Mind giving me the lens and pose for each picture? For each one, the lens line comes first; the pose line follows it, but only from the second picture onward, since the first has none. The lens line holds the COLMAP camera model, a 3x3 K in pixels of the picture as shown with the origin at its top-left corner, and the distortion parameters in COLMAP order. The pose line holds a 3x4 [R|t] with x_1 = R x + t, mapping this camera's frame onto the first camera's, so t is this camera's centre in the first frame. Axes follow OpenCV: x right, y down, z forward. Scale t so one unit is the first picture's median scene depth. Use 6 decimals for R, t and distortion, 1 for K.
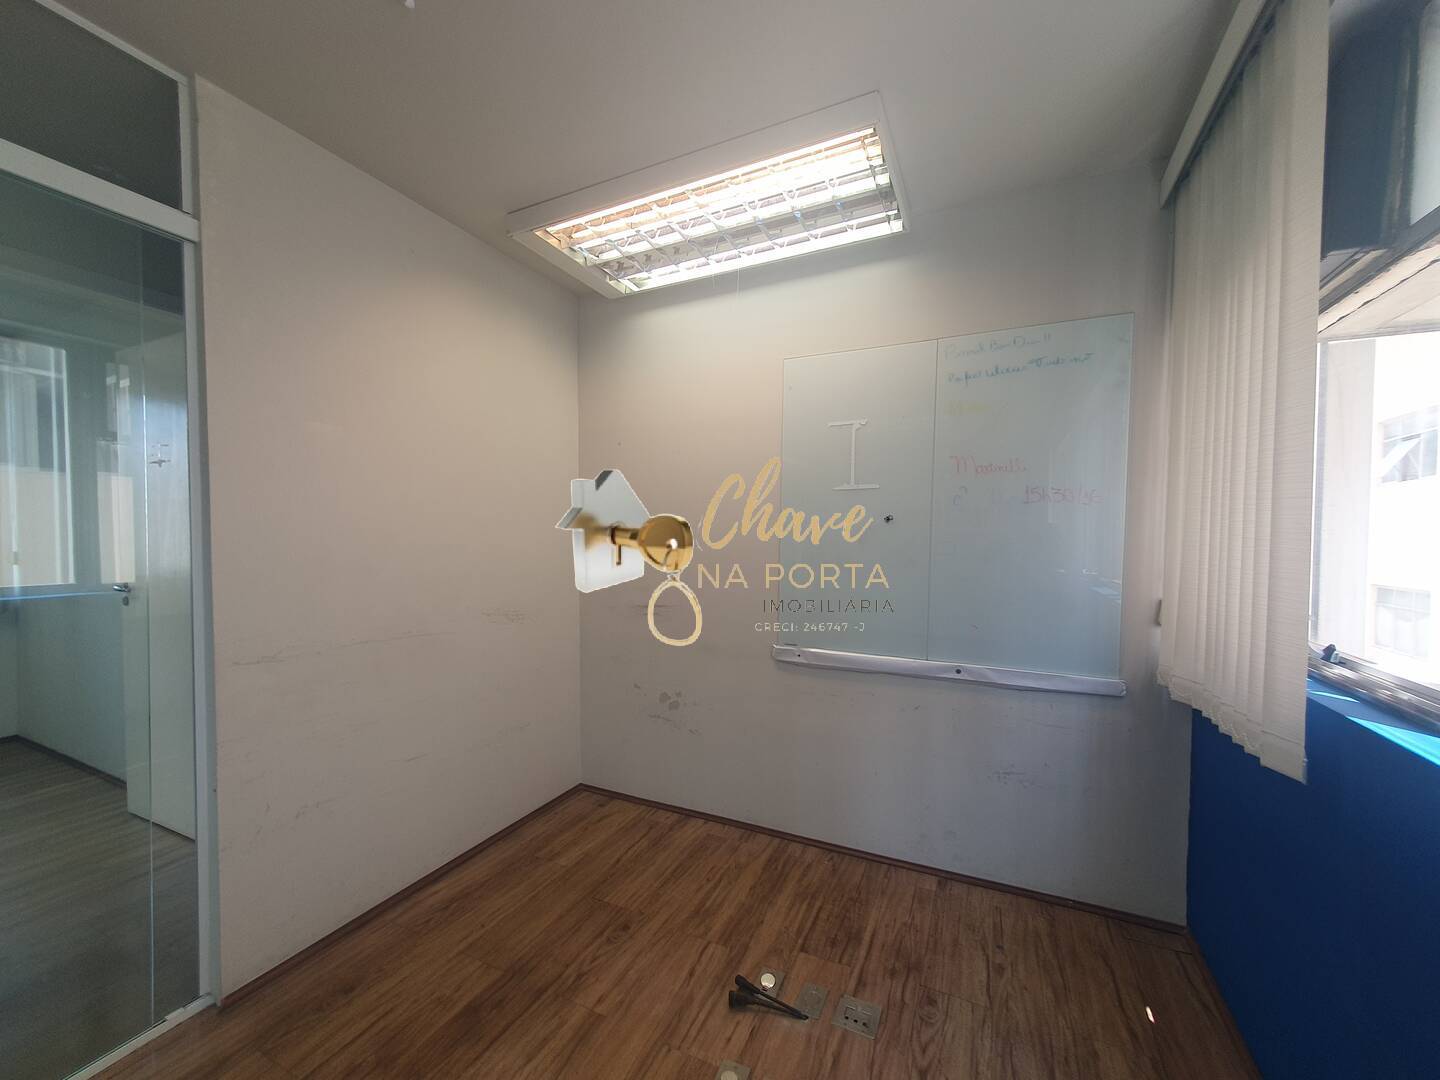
lens RADIAL K [[570.4, 0, 722.8], [0, 570.4, 554.0], [0, 0, 1]] dist [-0.000500, 0.000115]
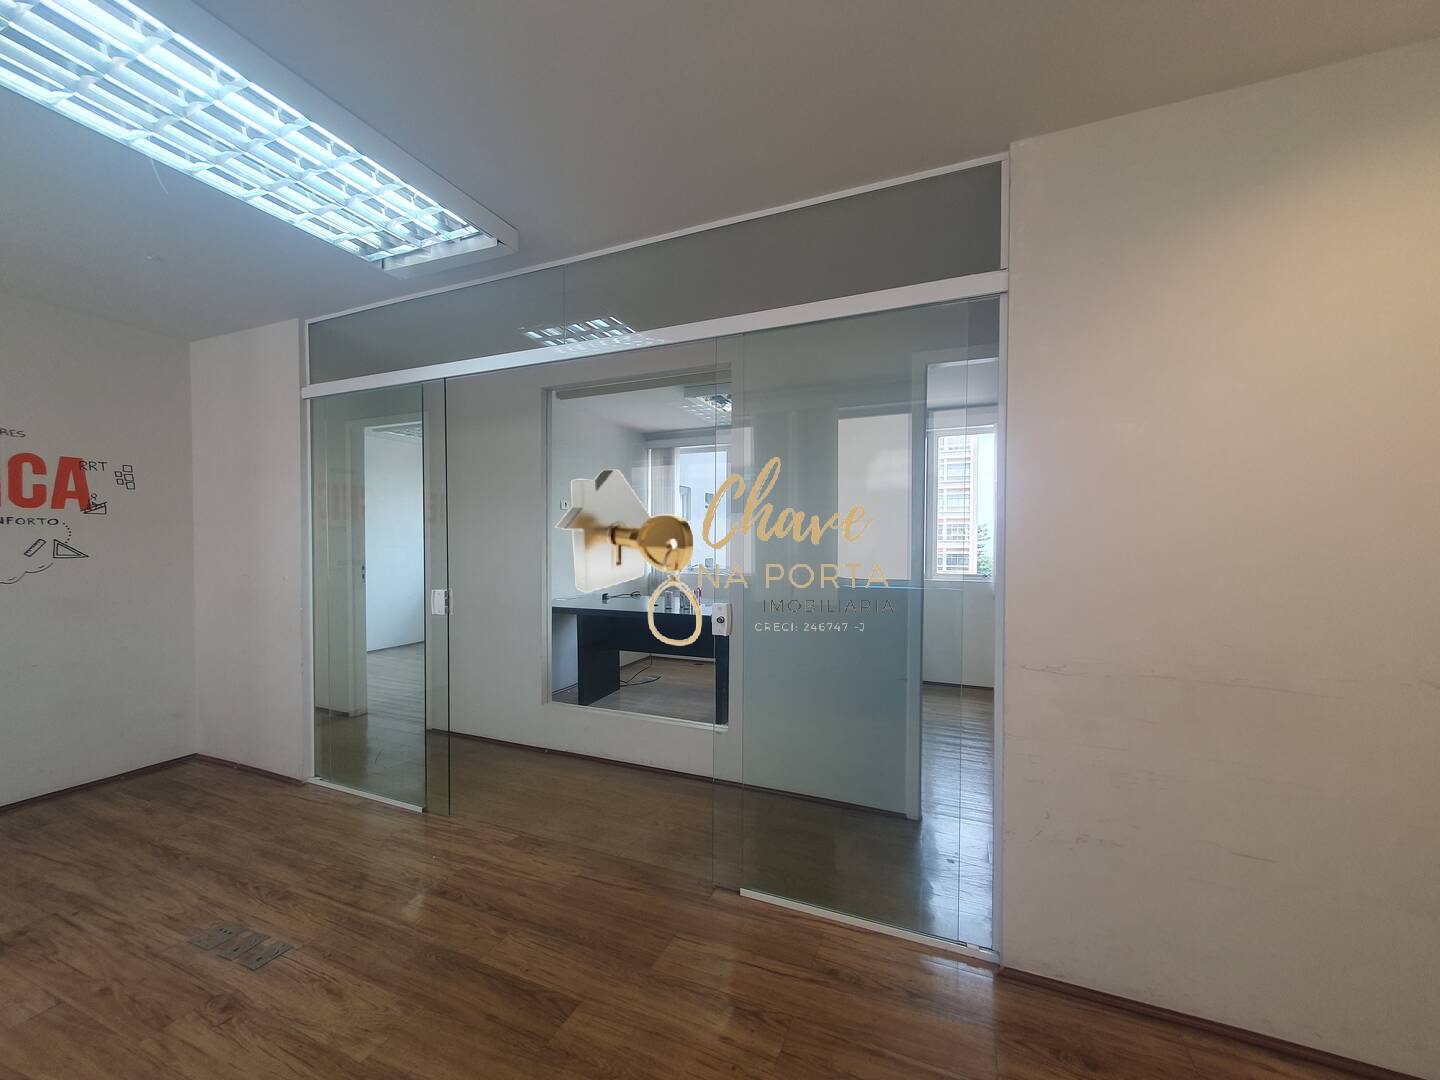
lens RADIAL K [[568.6, 0, 721.1], [0, 568.6, 555.7], [0, 0, 1]] dist [0.006989, 0.000869]
pose [[0.042217, 0.011530, -0.999042, 0.207014], [-0.035473, 0.999320, 0.010034, -0.005701], [0.998479, 0.035015, 0.042598, 0.399790]]
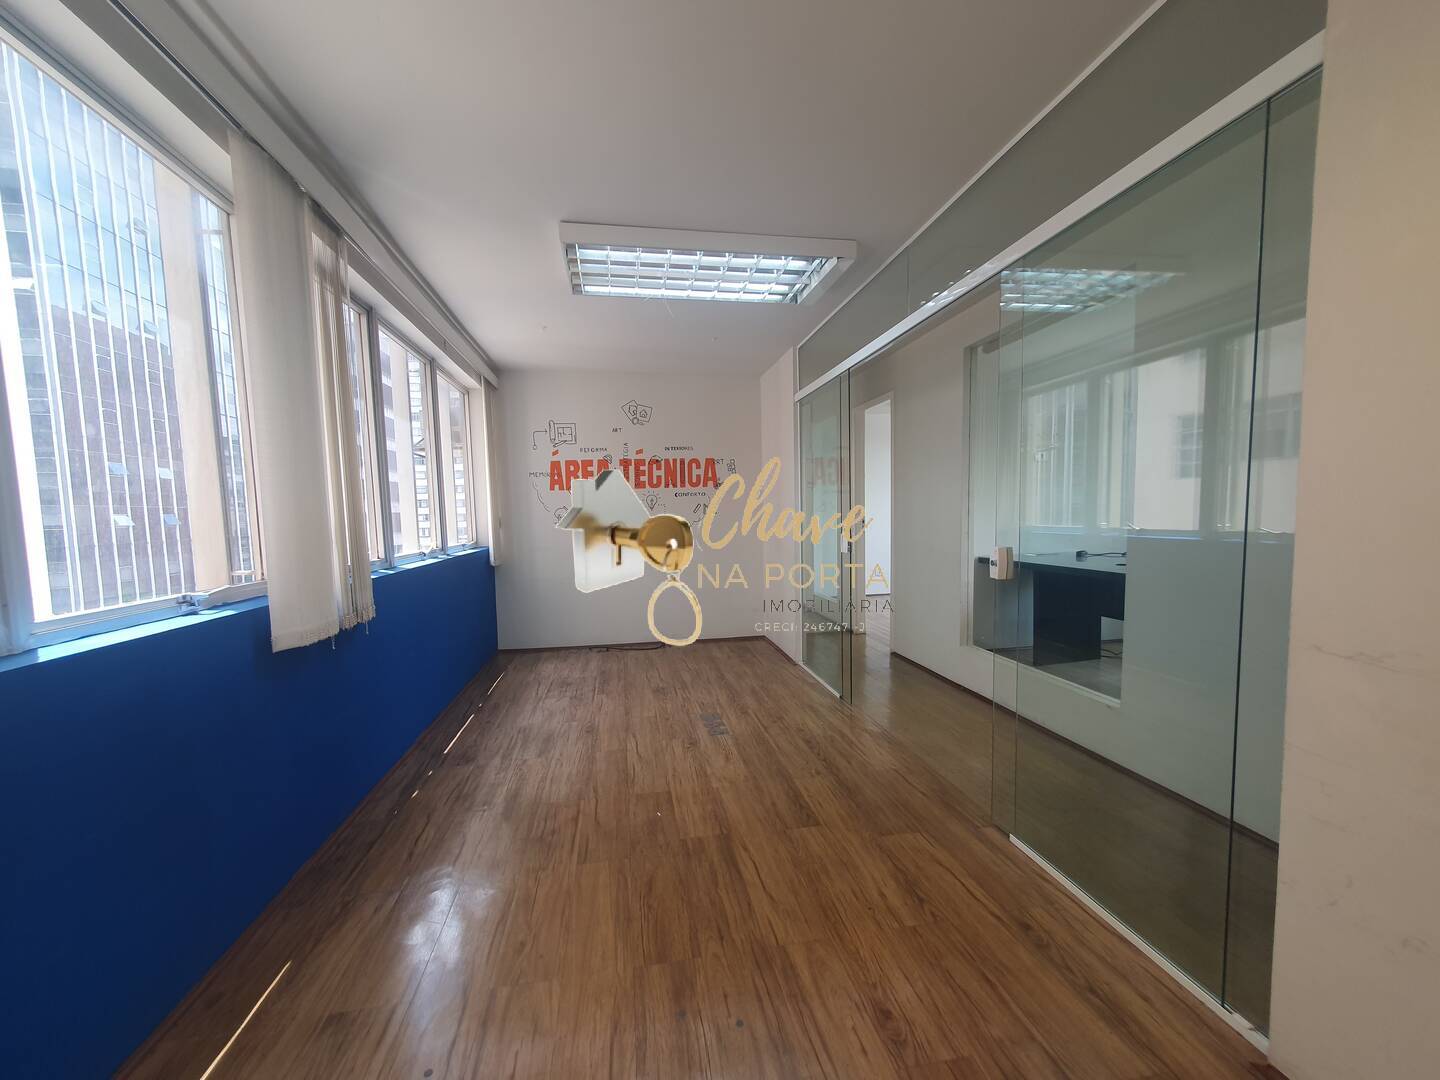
lens RADIAL K [[568.6, 0, 721.1], [0, 568.6, 555.7], [0, 0, 1]] dist [0.006989, 0.000869]
pose [[-0.813004, 0.052029, -0.579928, 0.163099], [-0.005728, 0.995237, 0.097319, 0.016397], [0.582229, 0.082442, -0.808834, 1.219423]]
